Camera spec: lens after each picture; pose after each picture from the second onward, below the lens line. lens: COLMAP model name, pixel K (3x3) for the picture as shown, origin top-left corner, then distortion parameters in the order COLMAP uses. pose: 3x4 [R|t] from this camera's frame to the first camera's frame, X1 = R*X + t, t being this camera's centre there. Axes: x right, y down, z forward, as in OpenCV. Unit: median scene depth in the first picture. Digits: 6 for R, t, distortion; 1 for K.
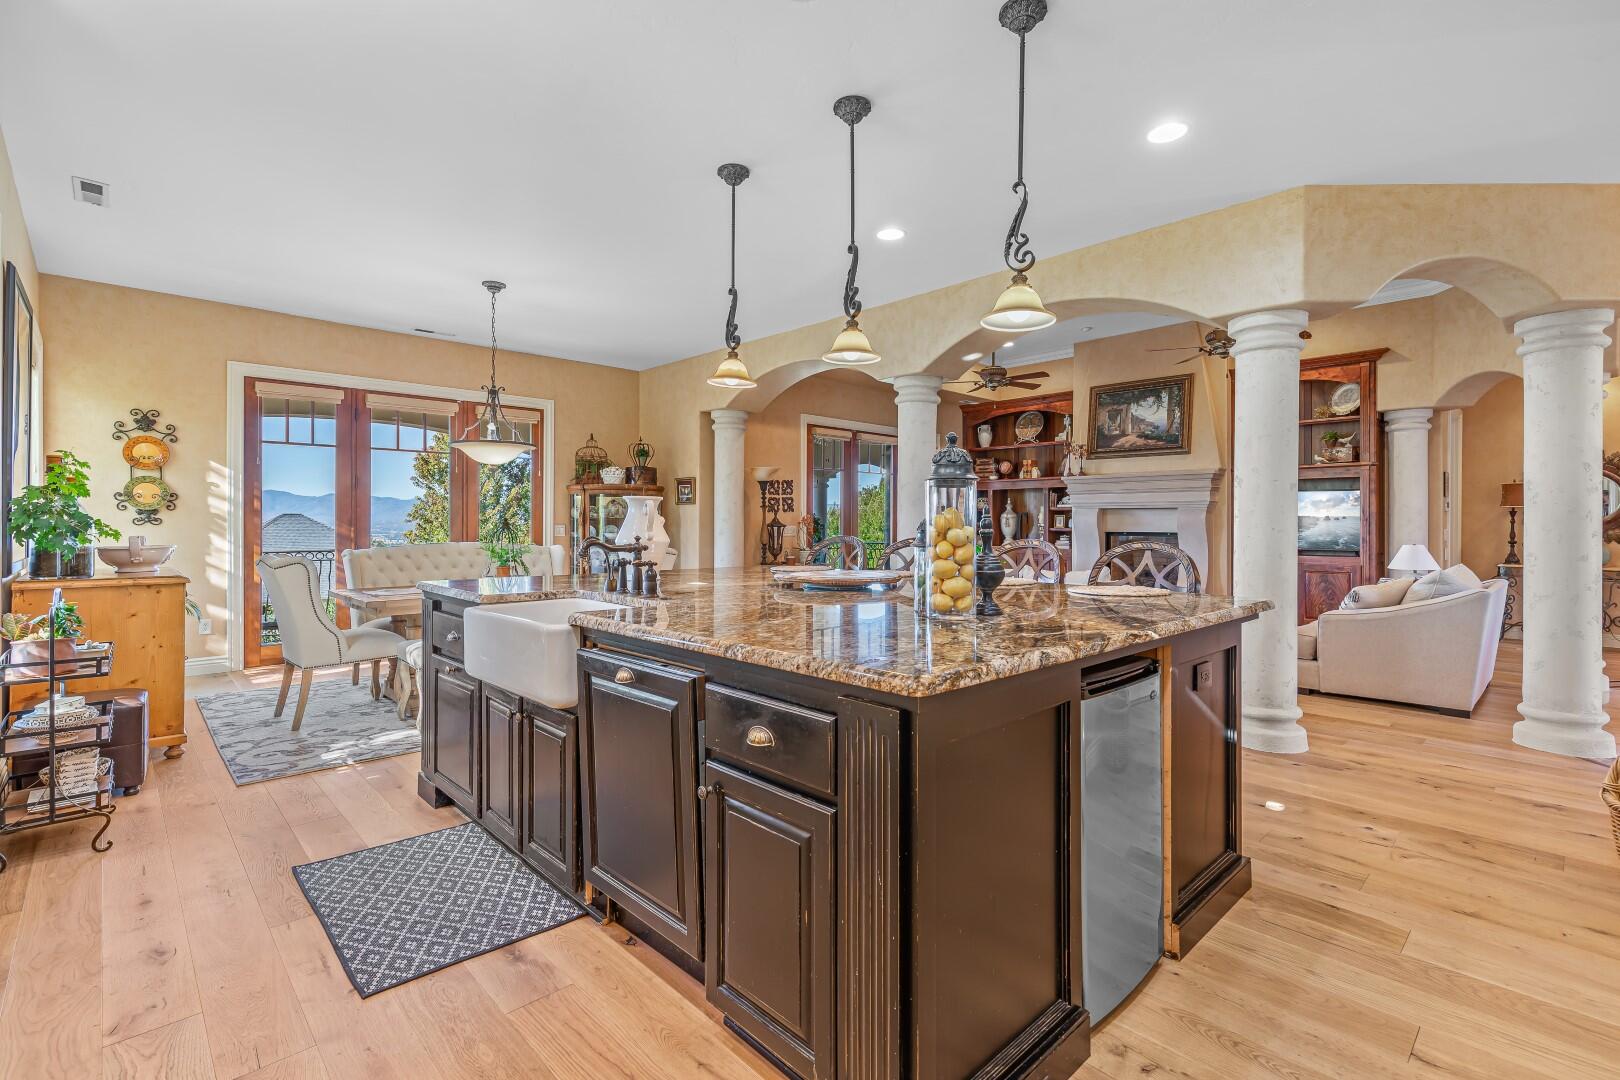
lens RADIAL K [[736.3, 0, 813.0], [0, 736.3, 538.3], [0, 0, 1]] dist [0.008000, -0.000171]
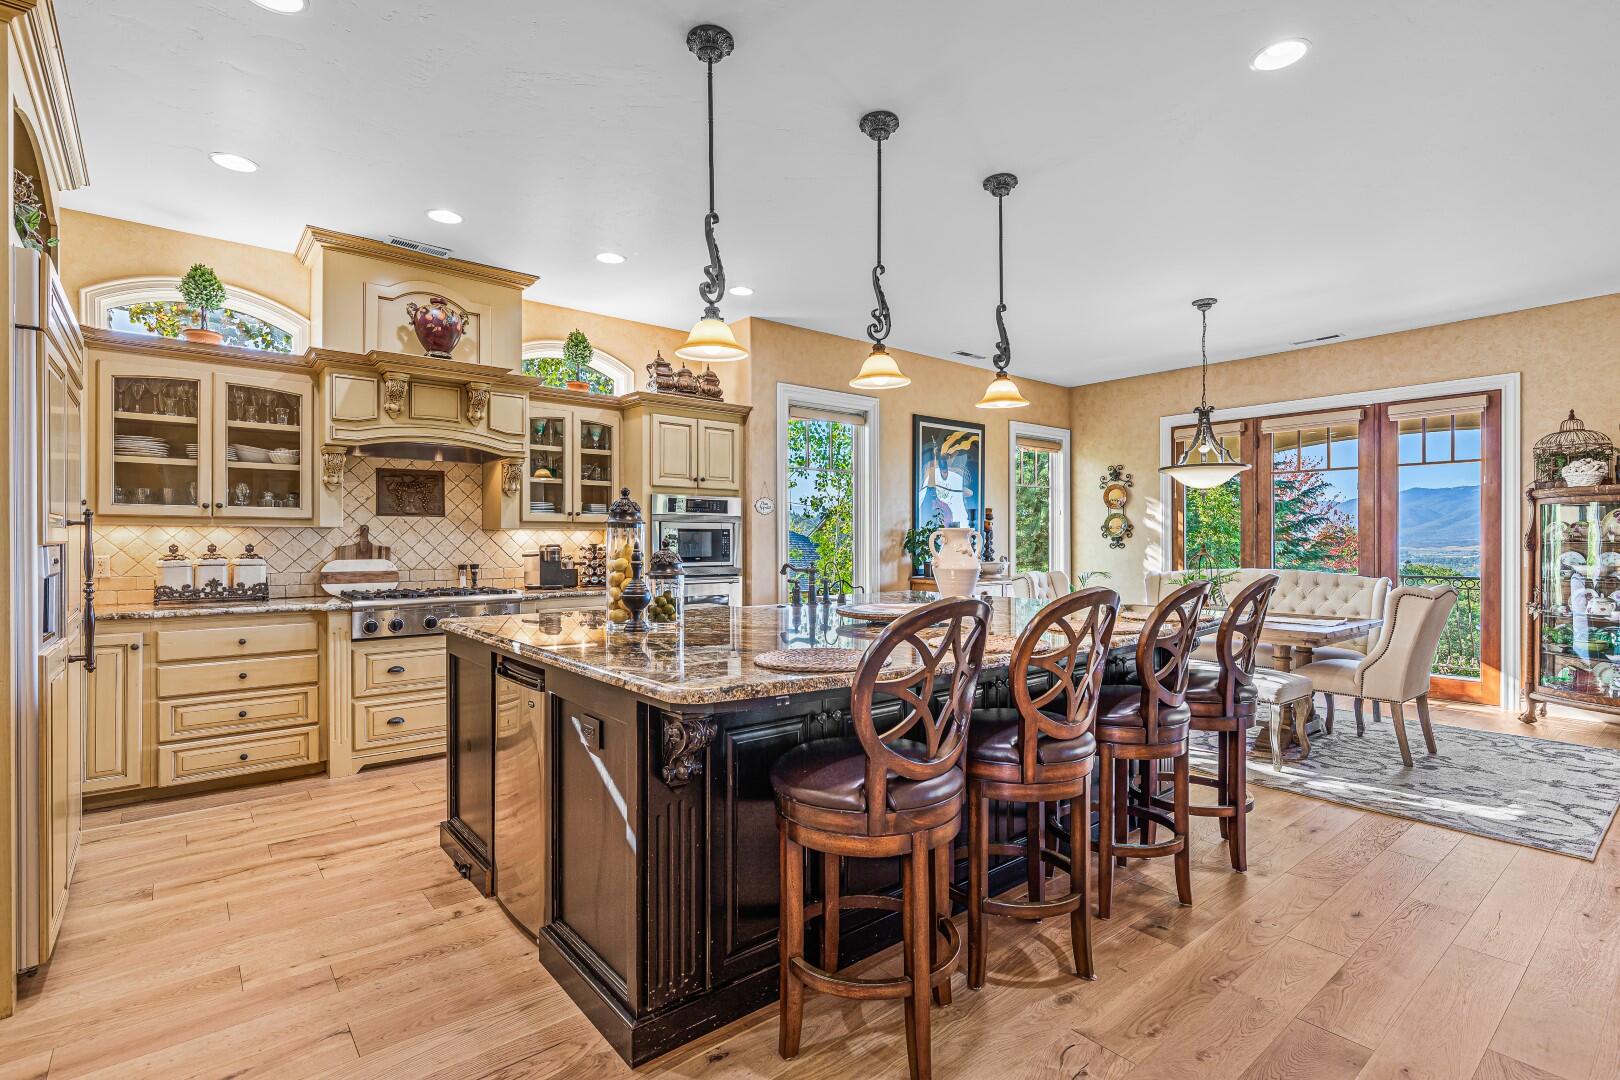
lens RADIAL K [[775.0, 0, 811.5], [0, 775.0, 543.6], [0, 0, 1]] dist [0.001196, -0.000628]
pose [[-0.069346, -0.001866, -0.997591, 0.587050], [-0.021332, 0.999772, -0.000387, -0.015030], [0.997365, 0.021253, -0.069370, 0.540827]]
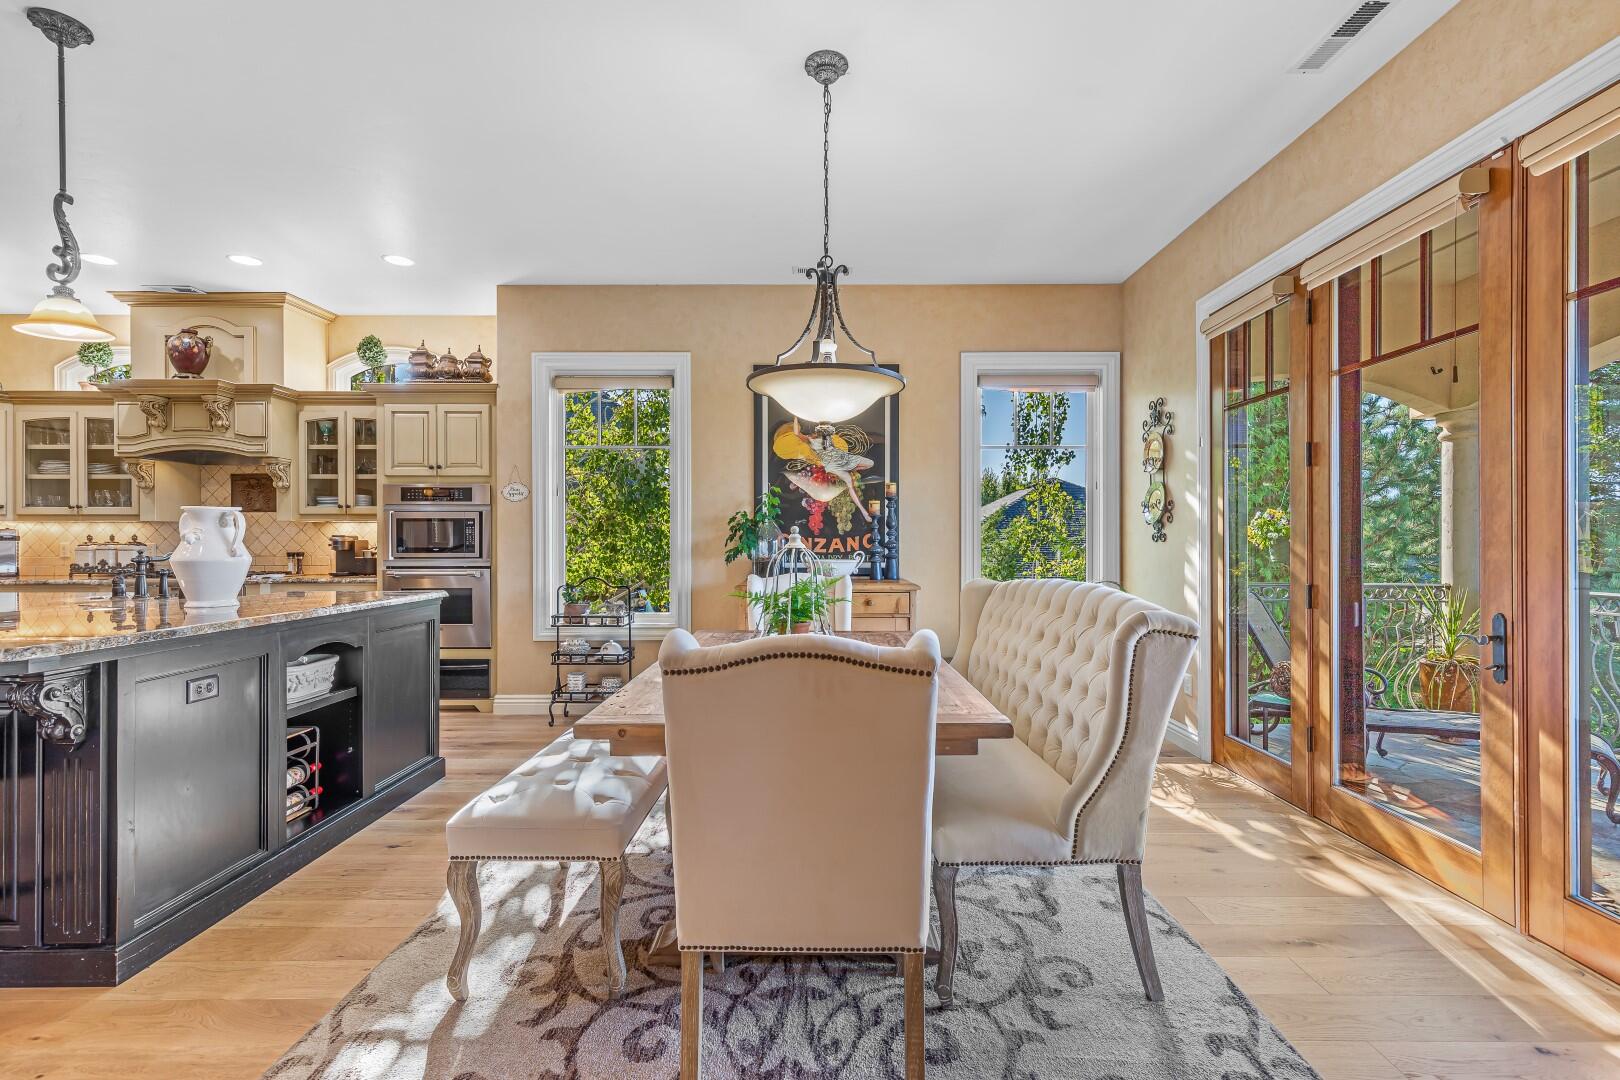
lens RADIAL K [[736.3, 0, 813.0], [0, 736.3, 538.3], [0, 0, 1]] dist [0.008000, -0.000171]
pose [[-0.689075, -0.006002, -0.724666, -0.057102], [-0.017543, 0.999811, 0.008401, -0.022391], [0.724478, 0.018502, -0.689050, 1.293771]]
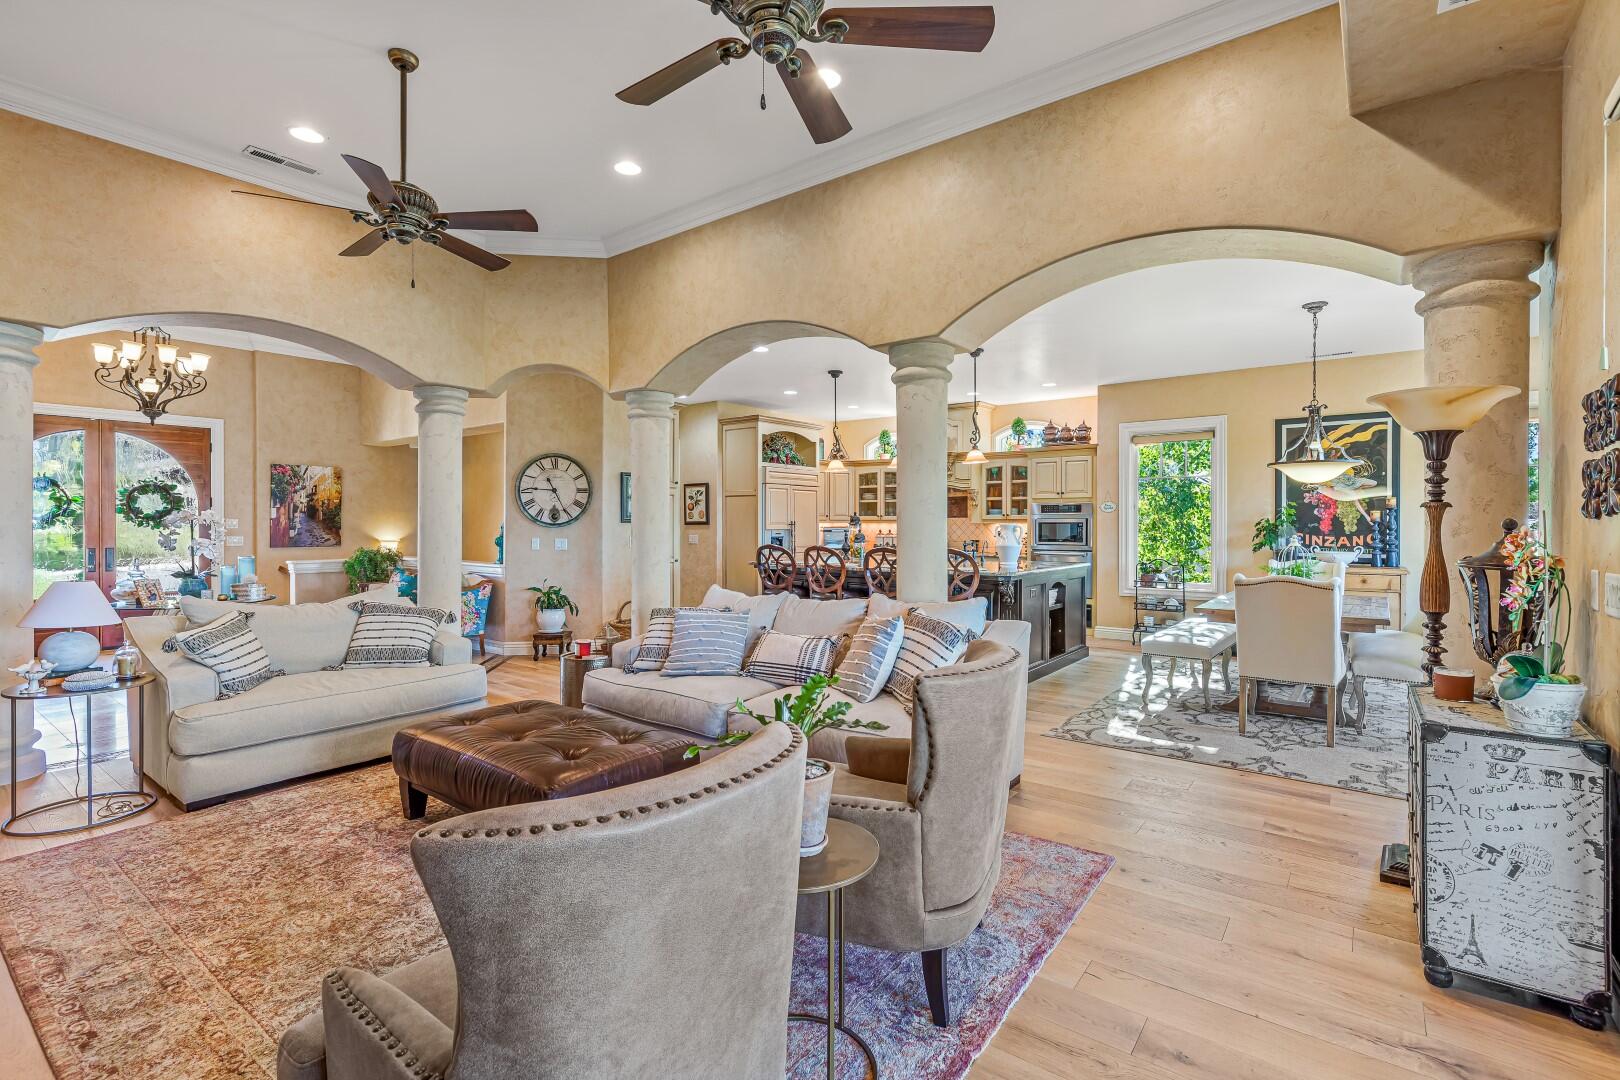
lens RADIAL K [[733.7, 0, 805.3], [0, 733.7, 526.4], [0, 0, 1]] dist [0.001642, -0.000022]
pose [[-0.988788, -0.006240, -0.149194, 0.388704], [-0.009746, 0.999693, 0.022776, -0.053279], [0.149006, 0.023975, -0.988546, 1.818554]]
